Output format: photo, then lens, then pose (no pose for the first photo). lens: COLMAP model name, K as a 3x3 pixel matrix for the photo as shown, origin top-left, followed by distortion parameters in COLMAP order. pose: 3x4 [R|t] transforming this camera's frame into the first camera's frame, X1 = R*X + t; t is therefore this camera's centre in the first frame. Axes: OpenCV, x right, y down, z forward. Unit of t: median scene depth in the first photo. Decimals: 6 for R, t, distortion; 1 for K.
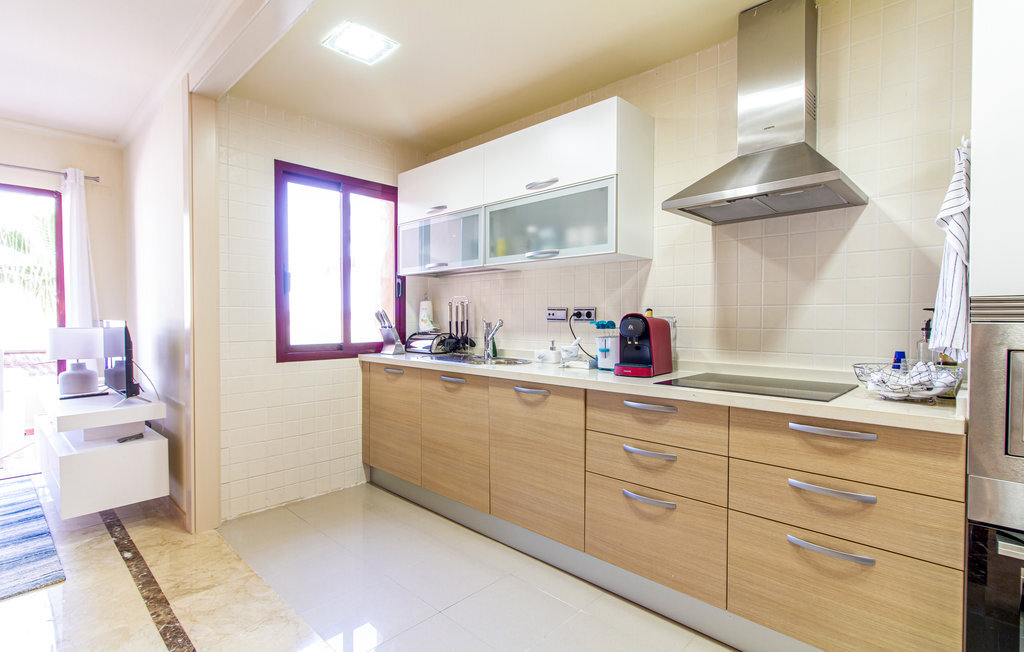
lens RADIAL K [[509.2, 0, 543.5], [0, 509.2, 324.2], [0, 0, 1]] dist [0.001622, 0.002045]
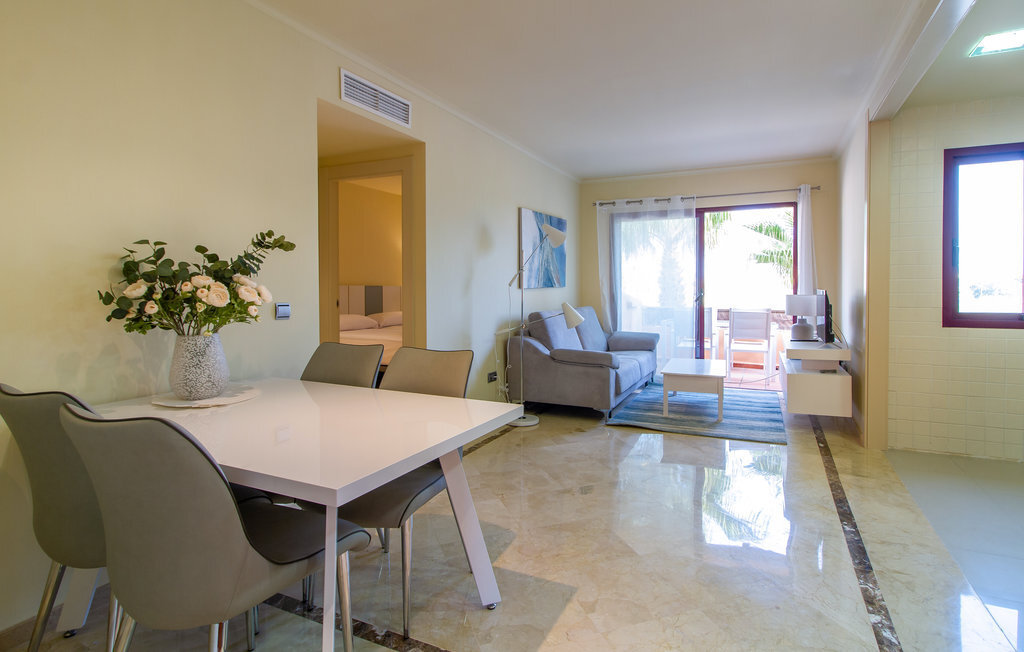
lens RADIAL K [[509.2, 0, 515.6], [0, 509.2, 305.7], [0, 0, 1]] dist [0.001622, 0.002045]
pose [[0.288041, 0.031672, -0.957094, 0.328173], [-0.006669, 0.999495, 0.031068, -0.001255], [0.957595, -0.002566, 0.288107, -0.277083]]
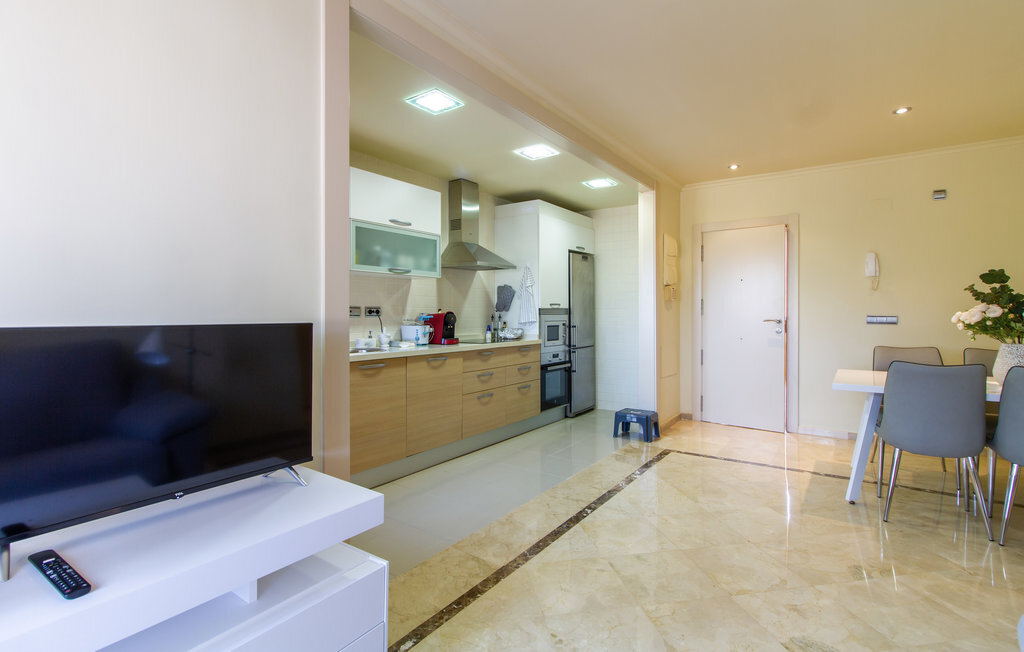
lens RADIAL K [[509.2, 0, 499.4], [0, 509.2, 312.6], [0, 0, 1]] dist [0.001622, 0.002045]
pose [[-0.139489, -0.000388, 0.990224, -1.370546], [0.015197, 0.999881, 0.002532, -0.015029], [-0.990107, 0.015401, -0.139467, 0.854749]]
